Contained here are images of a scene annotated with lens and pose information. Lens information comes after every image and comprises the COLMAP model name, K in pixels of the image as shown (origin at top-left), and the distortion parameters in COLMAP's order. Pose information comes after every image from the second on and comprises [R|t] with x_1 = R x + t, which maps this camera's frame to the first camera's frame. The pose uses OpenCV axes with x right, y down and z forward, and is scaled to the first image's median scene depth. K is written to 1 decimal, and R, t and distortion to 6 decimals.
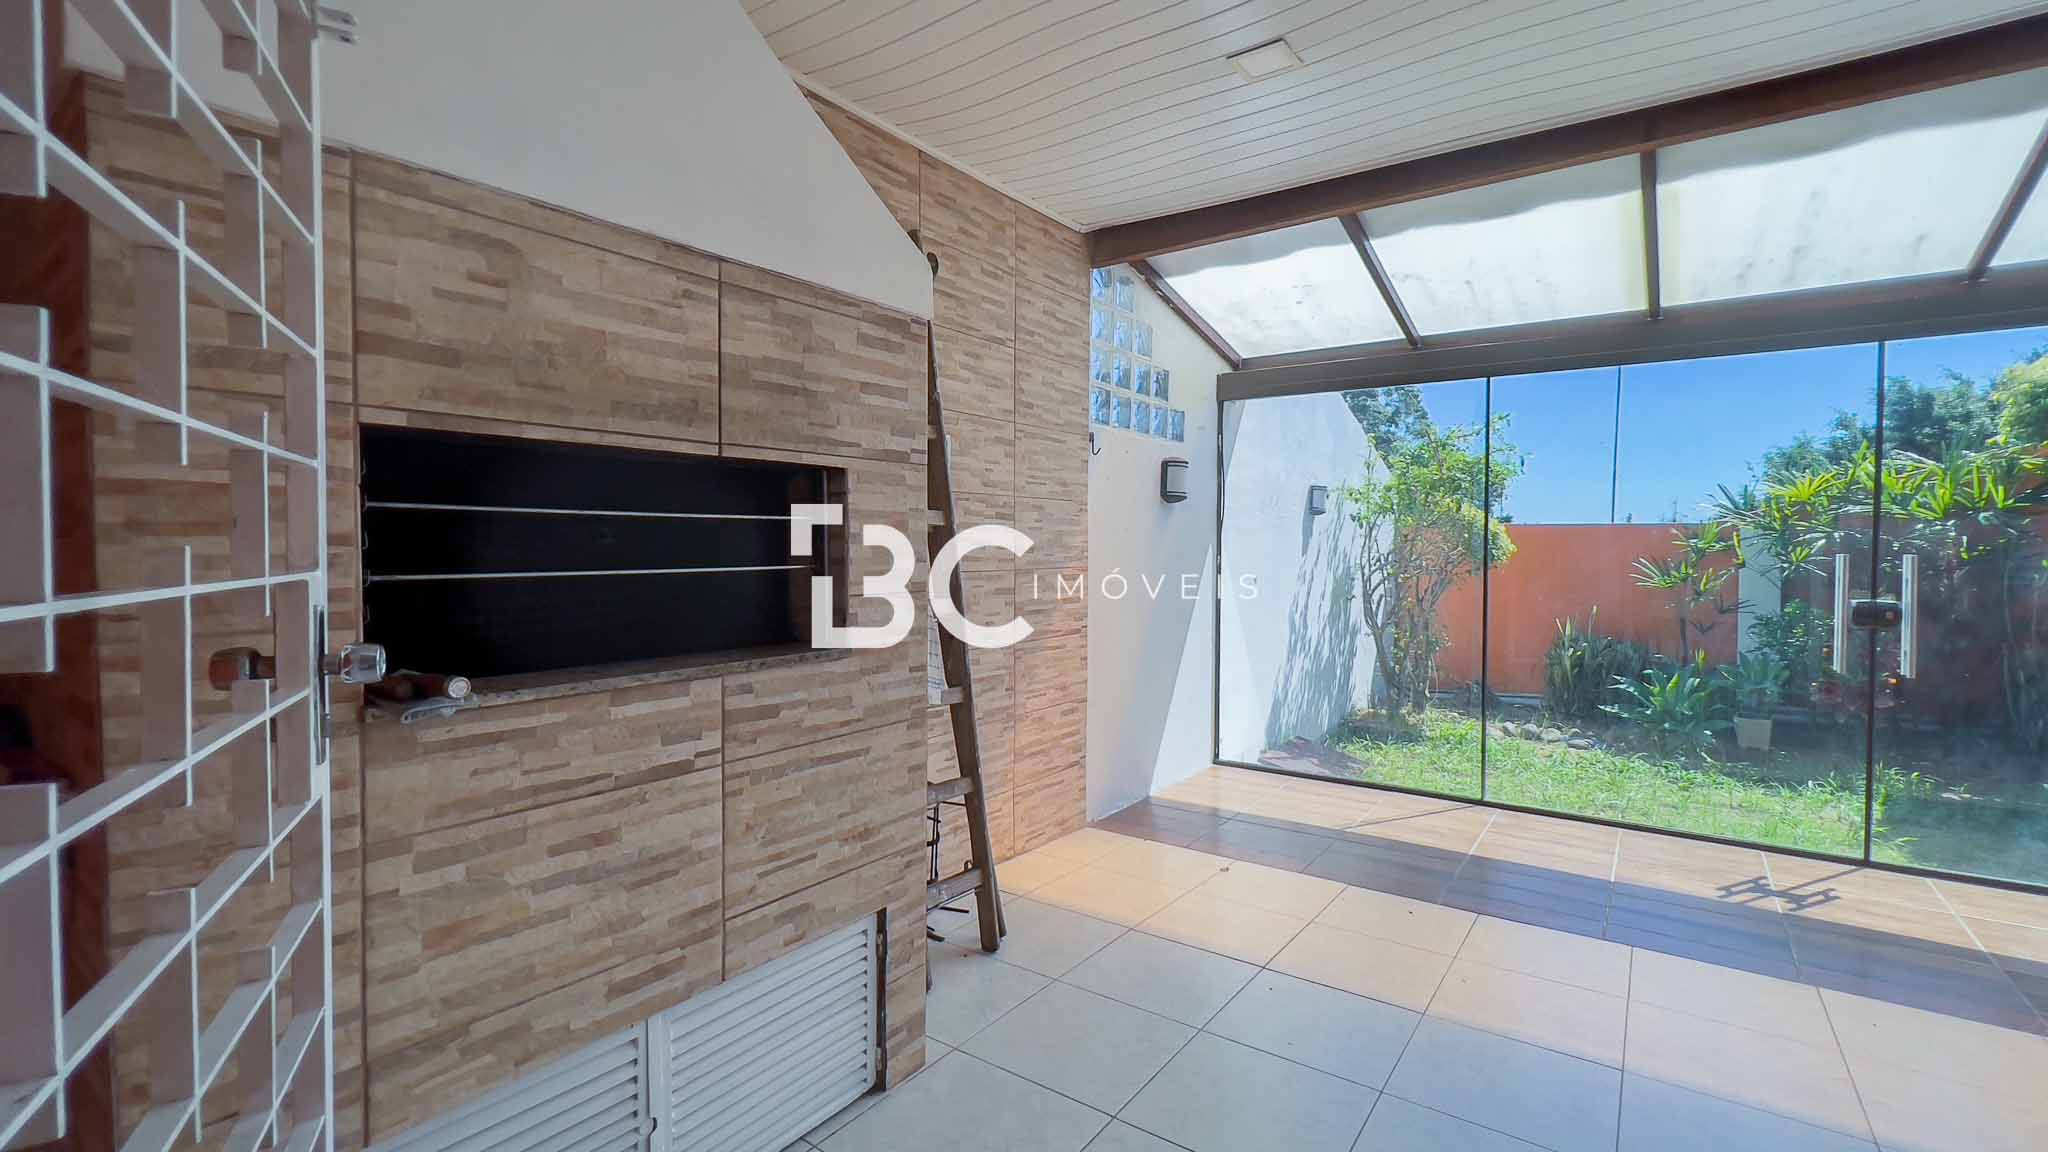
lens RADIAL K [[840.7, 0, 1151.2], [0, 840.7, 562.3], [0, 0, 1]] dist [0.000302, 0.000147]
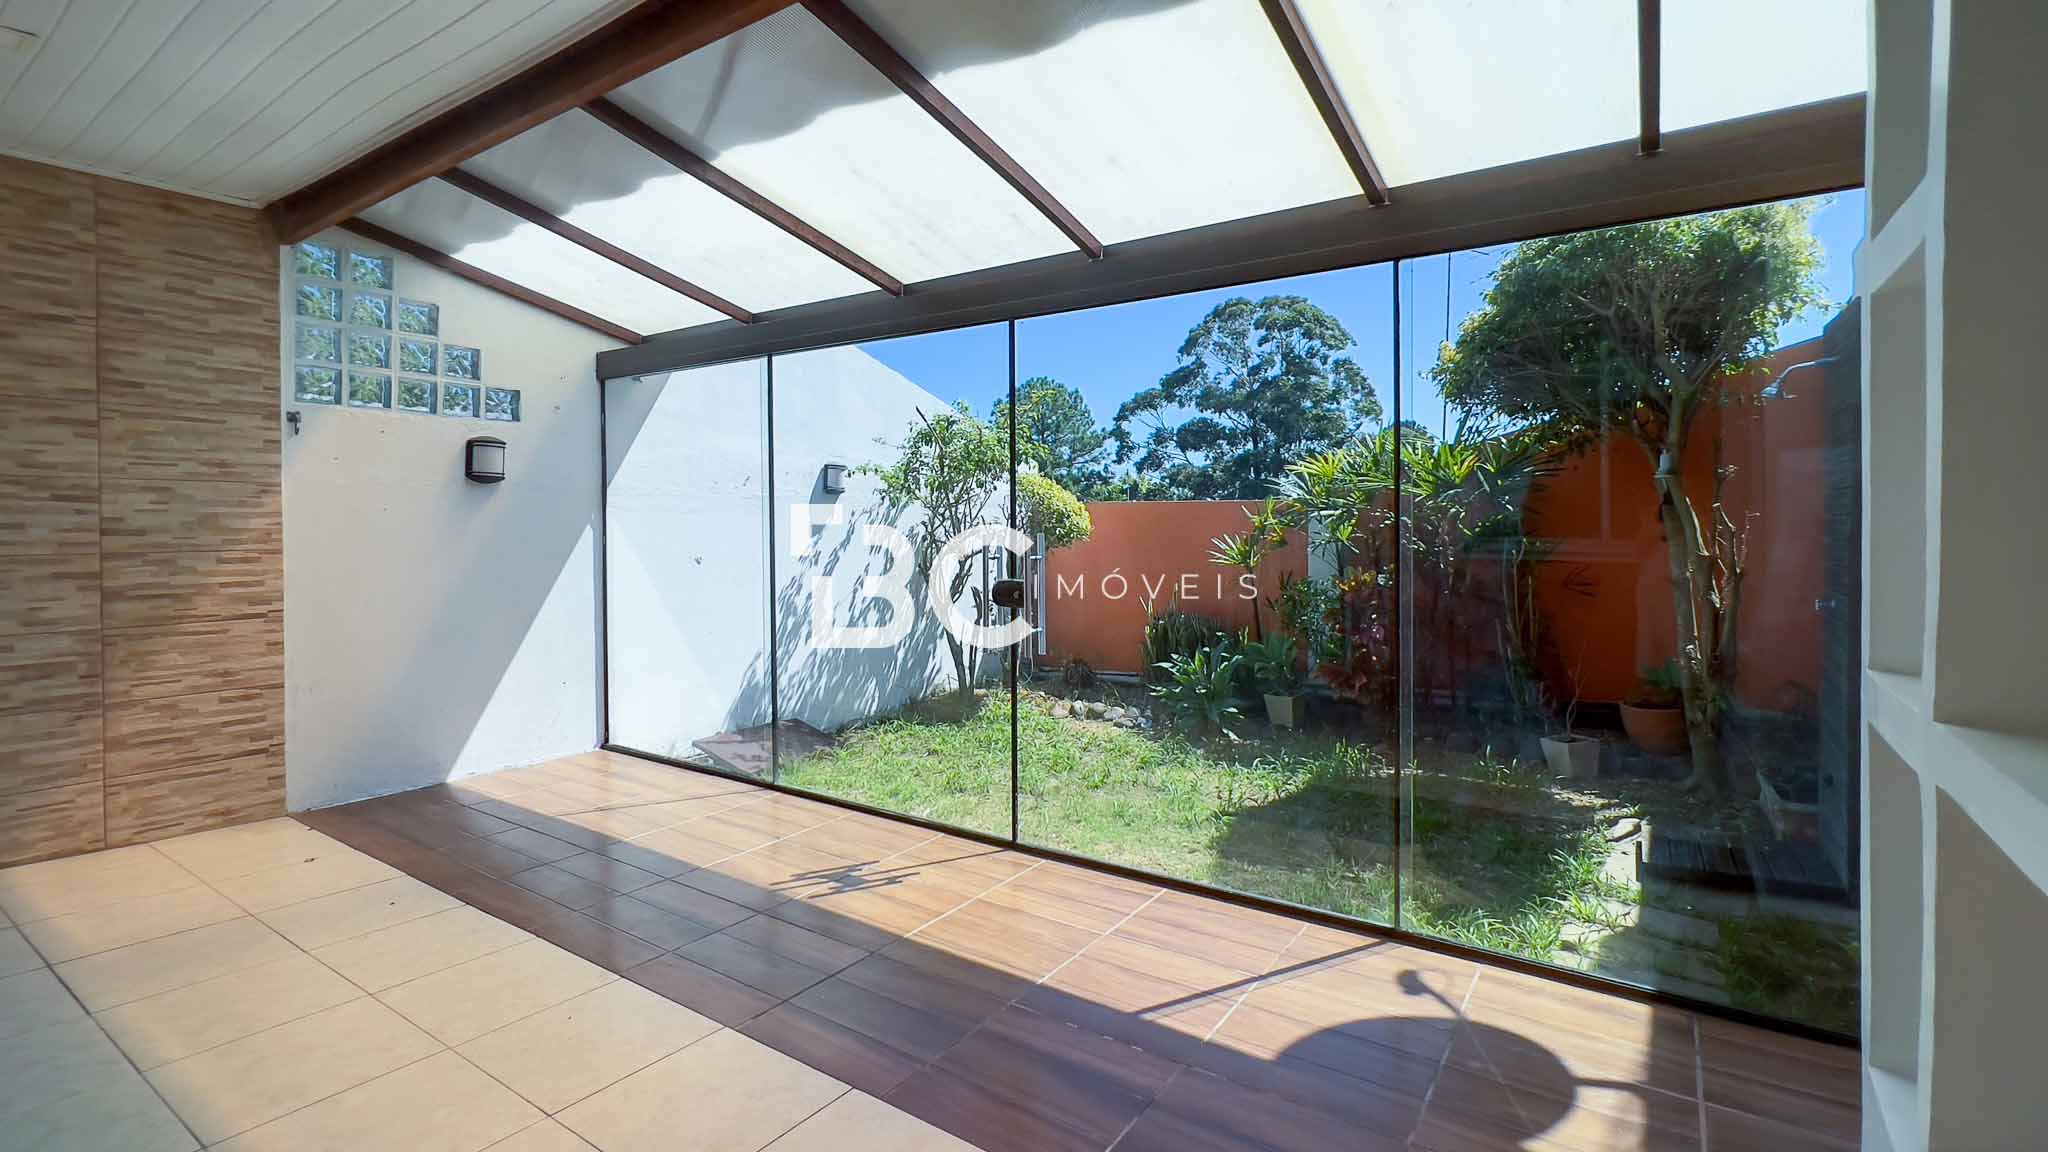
lens RADIAL K [[841.9, 0, 1102.9], [0, 841.9, 532.1], [0, 0, 1]] dist [0.001490, 0.000168]
pose [[0.999938, -0.008111, 0.007675, 0.945851], [0.008193, 0.999910, -0.010619, 0.003881], [-0.007588, 0.010681, 0.999914, 0.014747]]
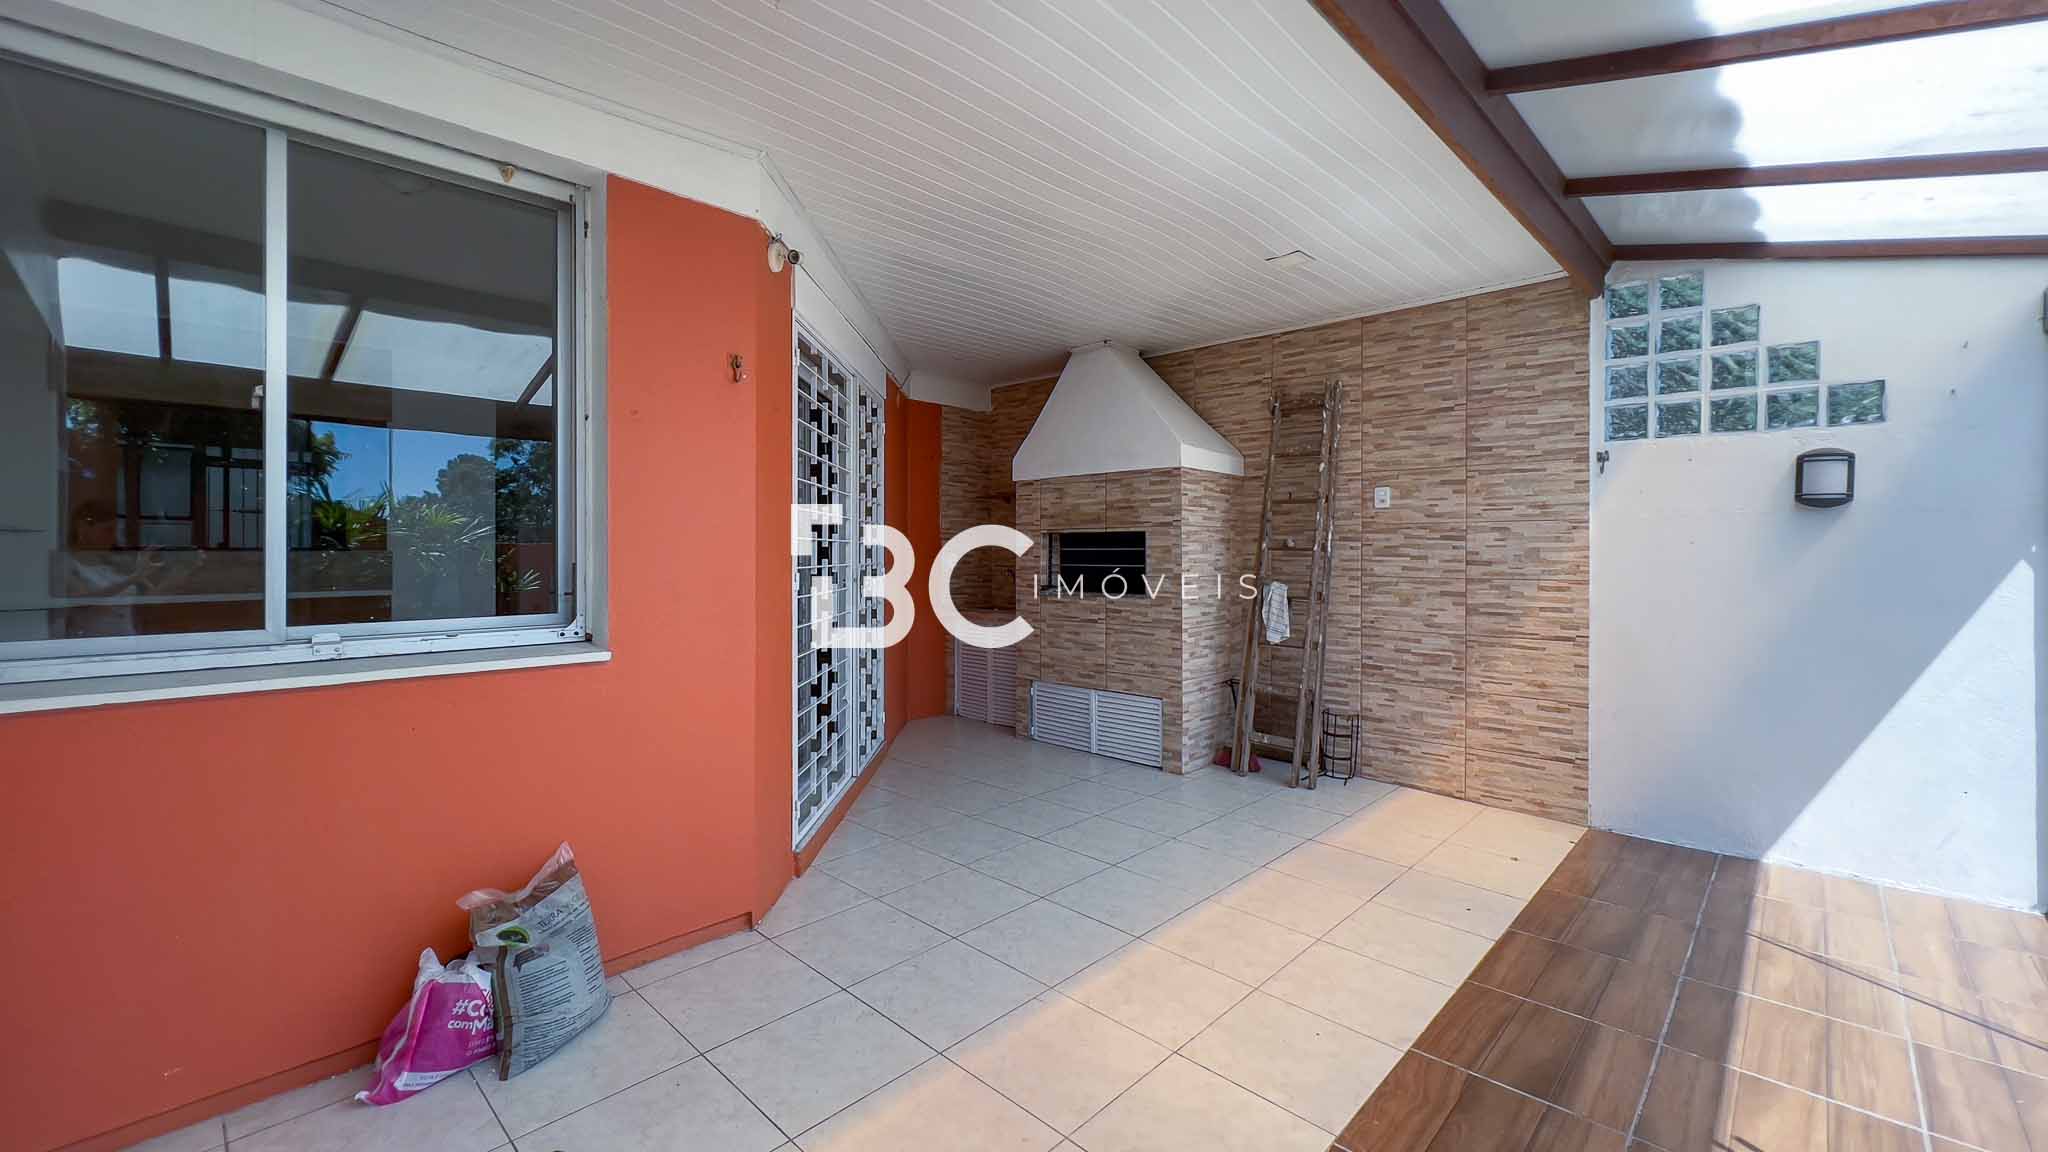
lens RADIAL K [[873.8, 0, 961.9], [0, 873.8, 553.5], [0, 0, 1]] dist [-0.001039, -0.000125]
pose [[-0.228474, -0.003248, -0.973545, 1.276233], [-0.022758, 0.999739, 0.002005, -0.014048], [0.973284, 0.022614, -0.228488, 0.524479]]
